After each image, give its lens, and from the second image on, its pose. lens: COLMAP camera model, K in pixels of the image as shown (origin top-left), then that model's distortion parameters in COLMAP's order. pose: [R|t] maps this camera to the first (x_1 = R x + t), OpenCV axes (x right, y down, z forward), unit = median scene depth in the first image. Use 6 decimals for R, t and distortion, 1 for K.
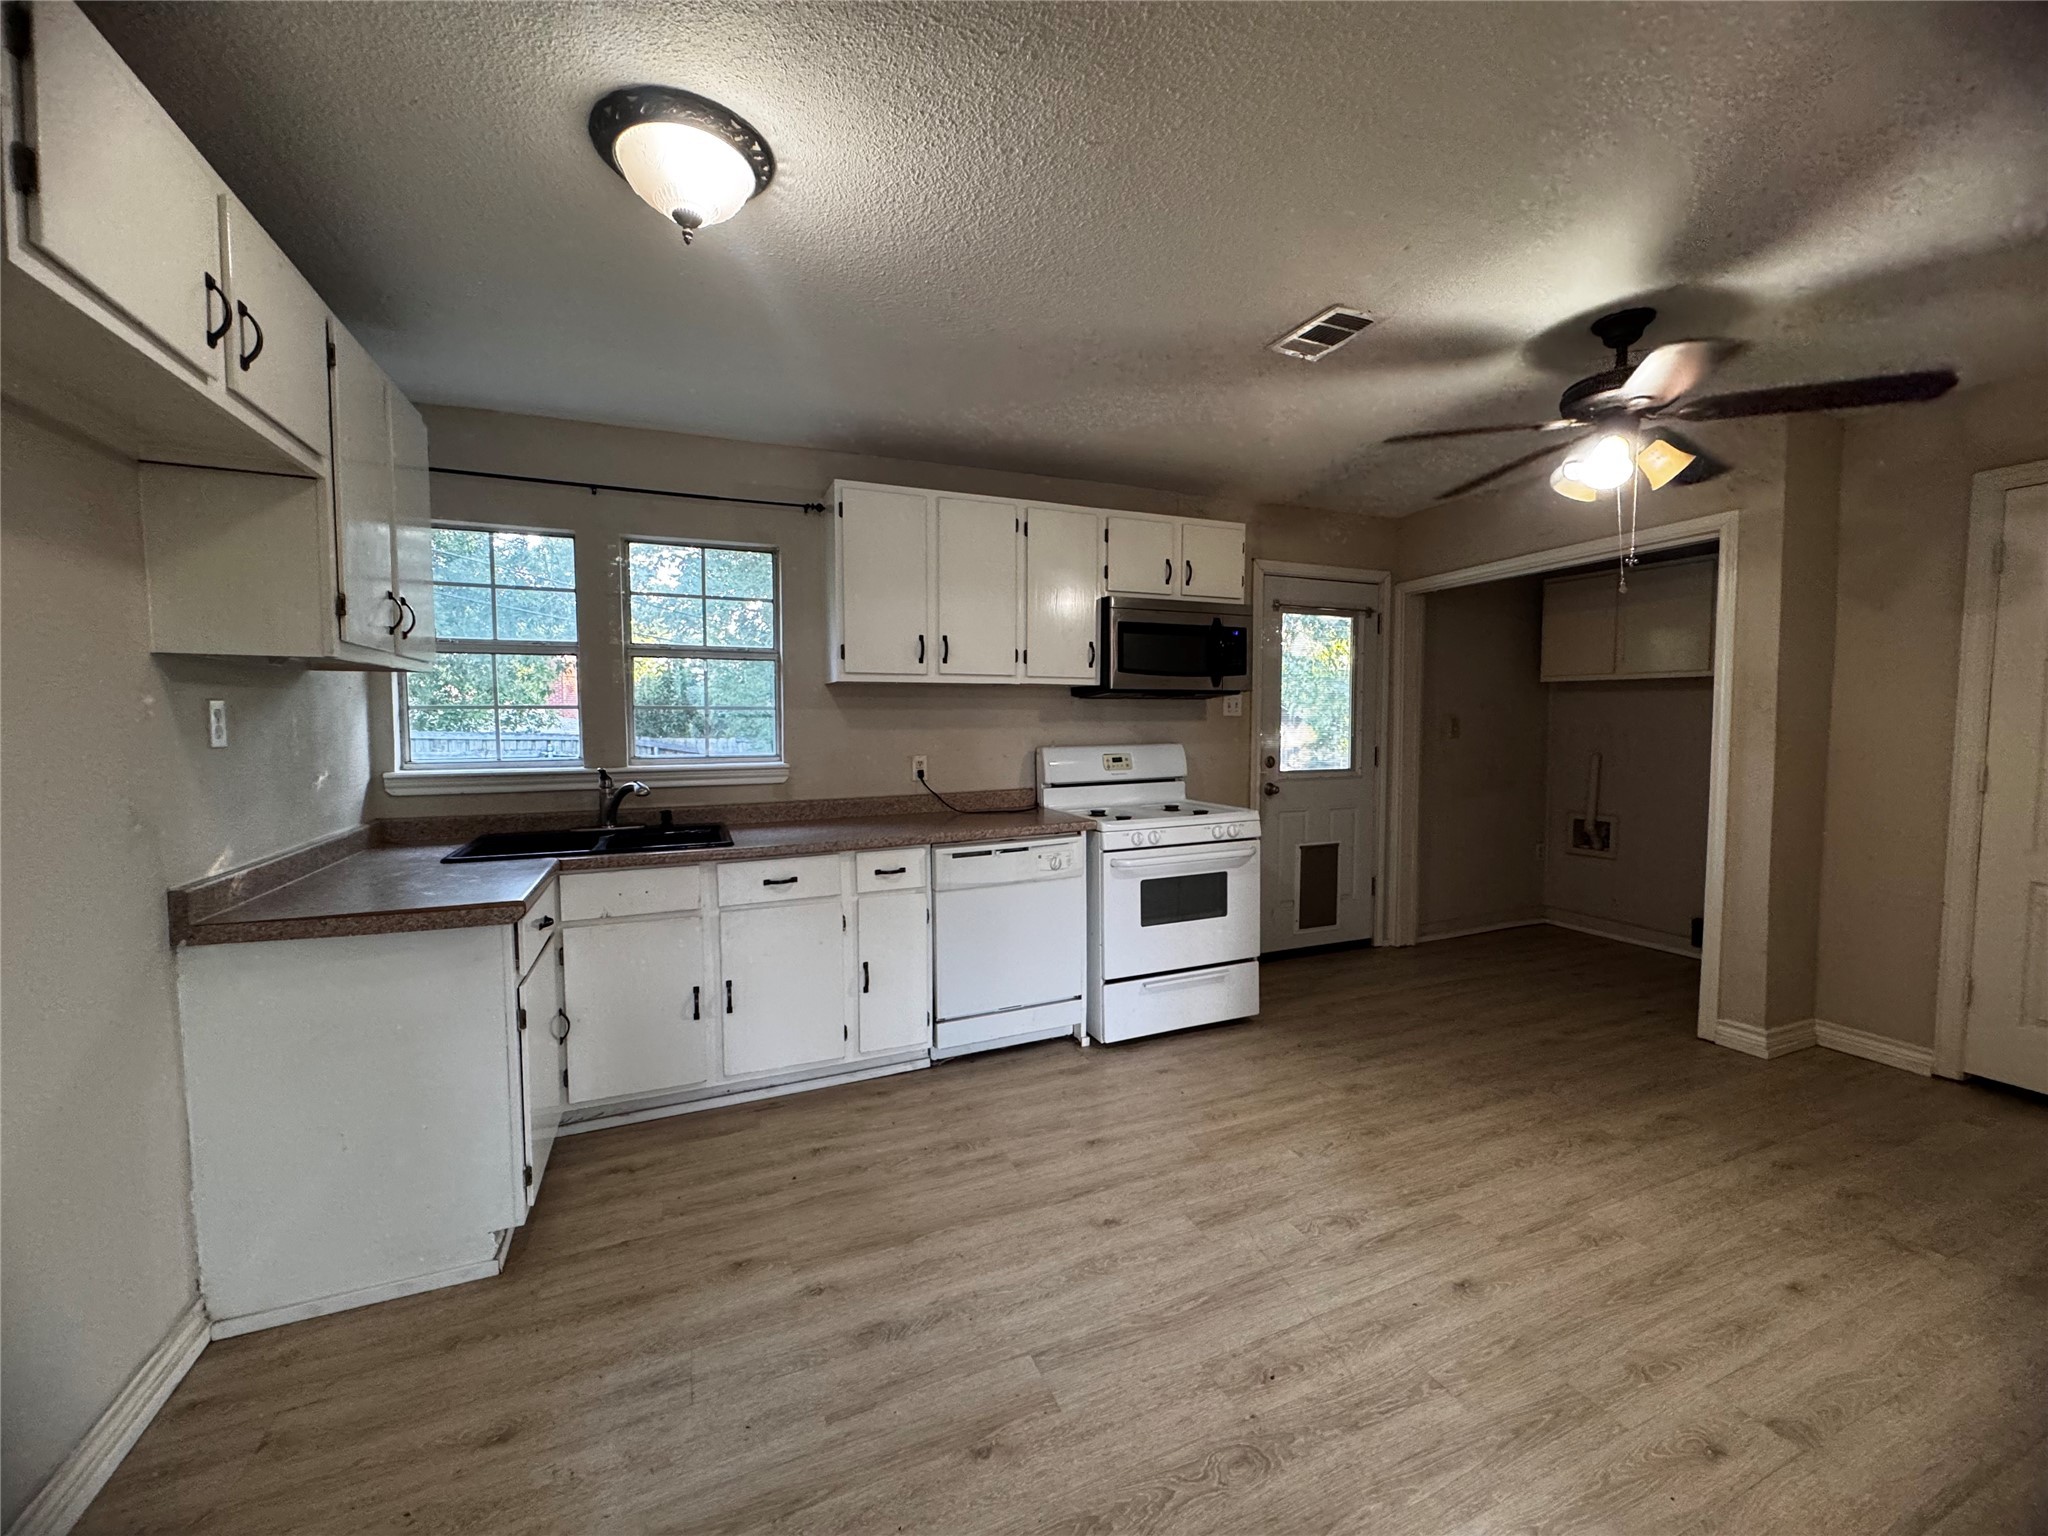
lens RADIAL K [[813.4, 0, 1024.5], [0, 813.4, 767.0], [0, 0, 1]] dist [0.001028, -0.001551]
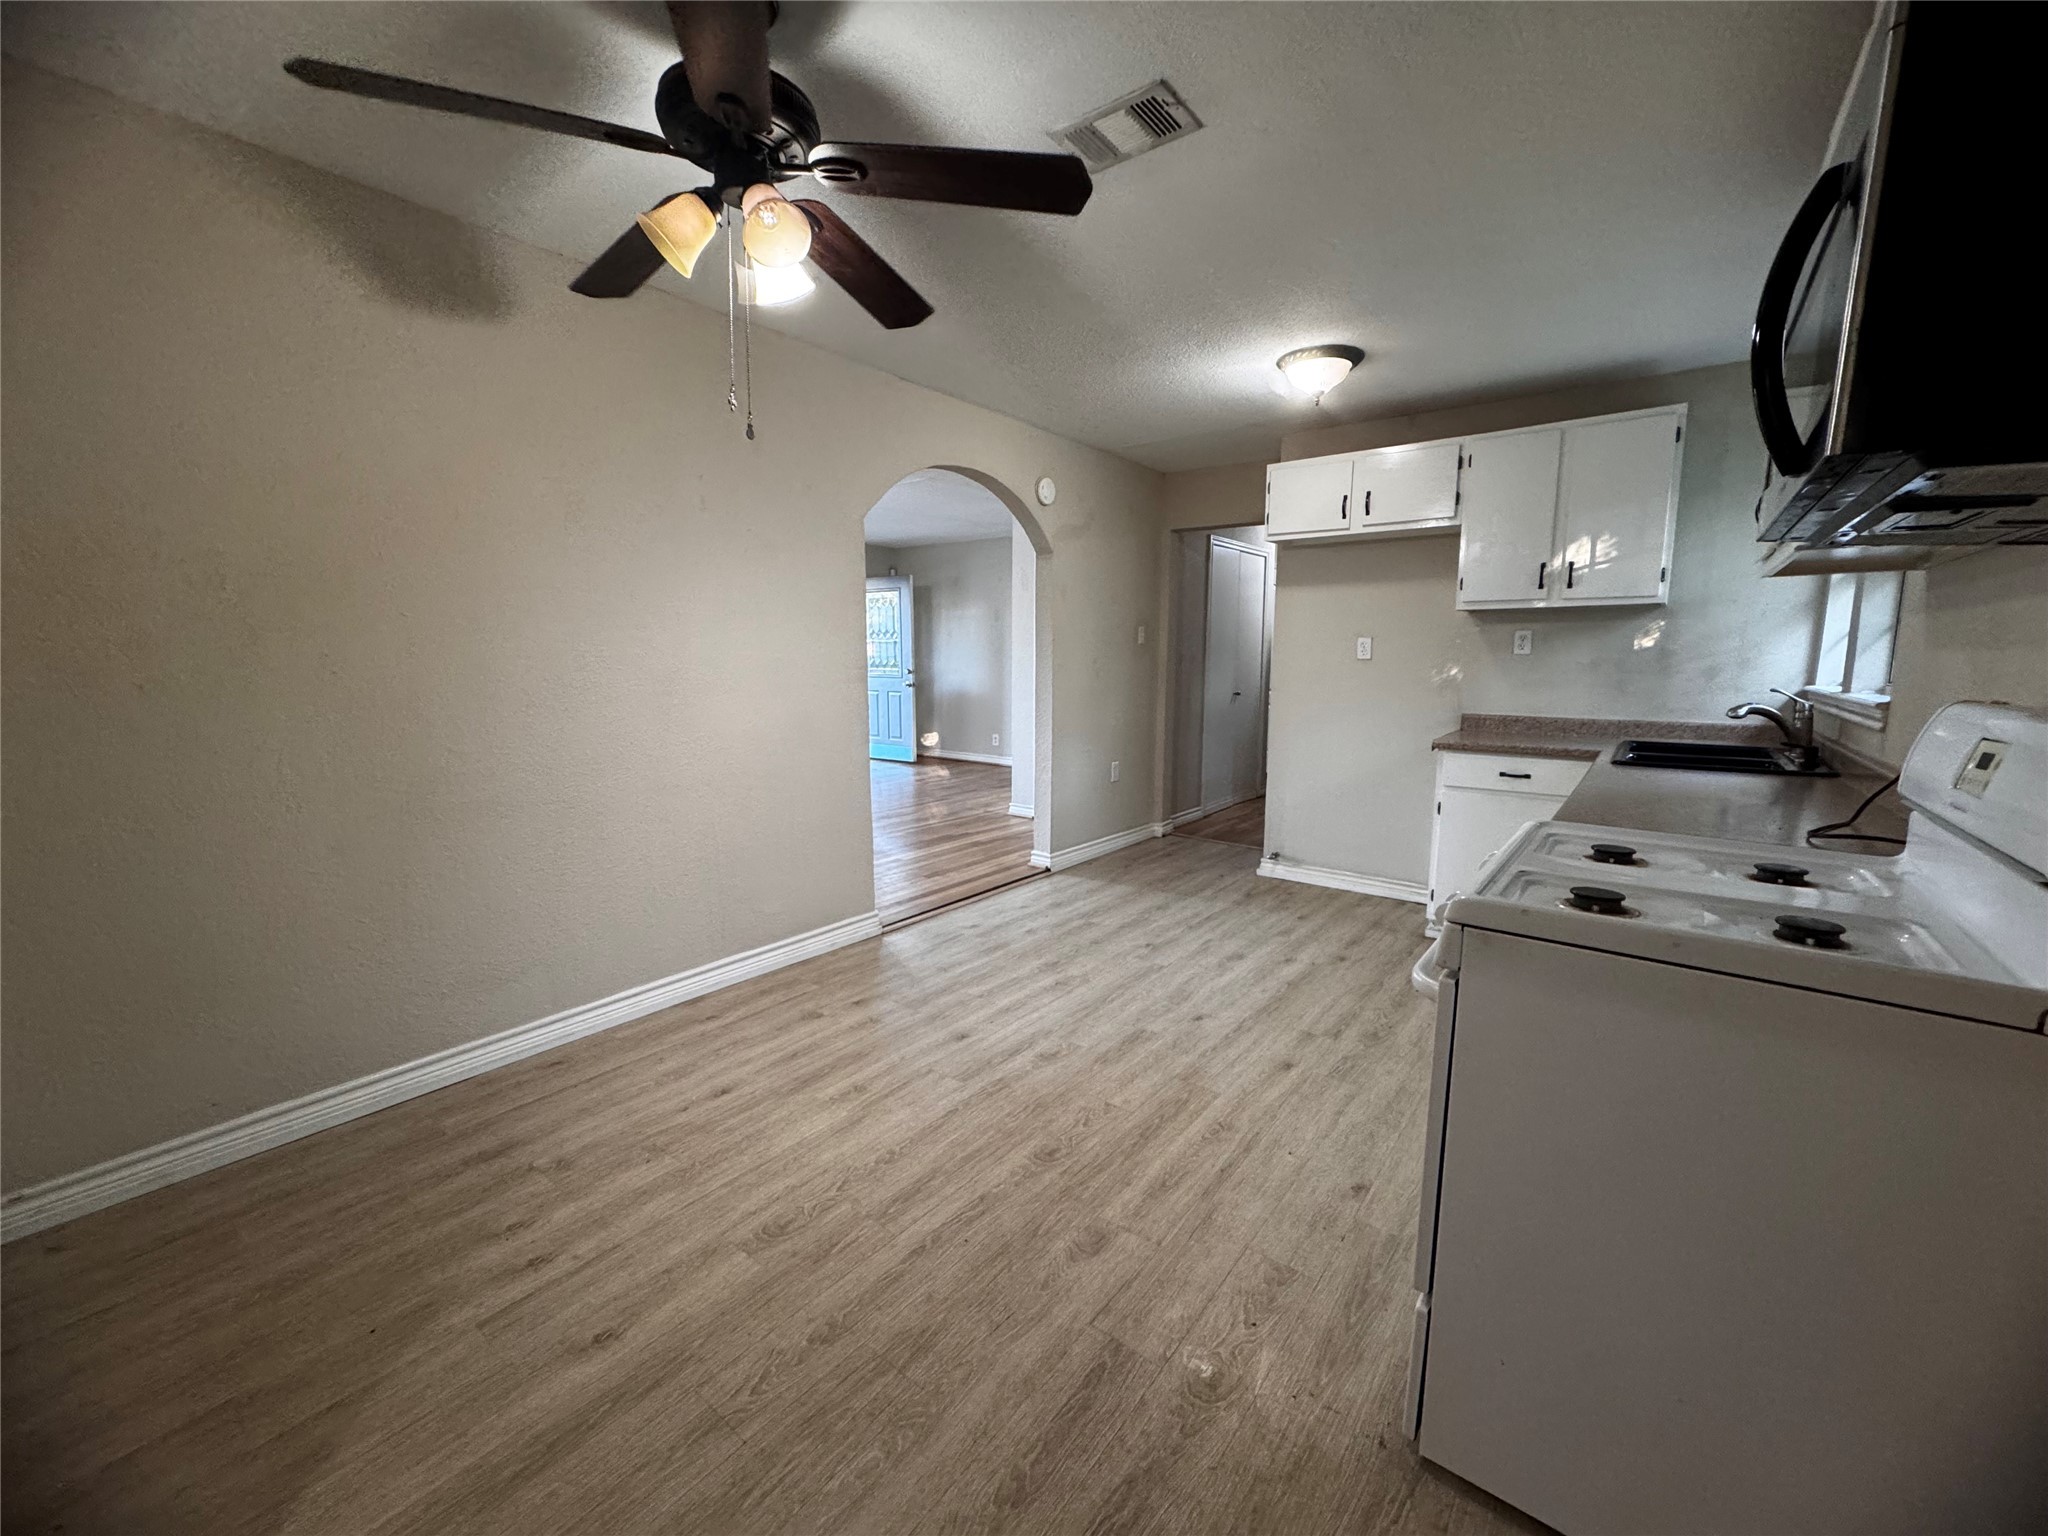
lens RADIAL K [[813.4, 0, 1022.4], [0, 813.4, 765.2], [0, 0, 1]] dist [0.001028, -0.001551]
pose [[-0.873212, 0.069750, -0.482324, 0.996575], [-0.026322, 0.981510, 0.189592, -0.095329], [0.486630, 0.178249, -0.855230, 1.976135]]
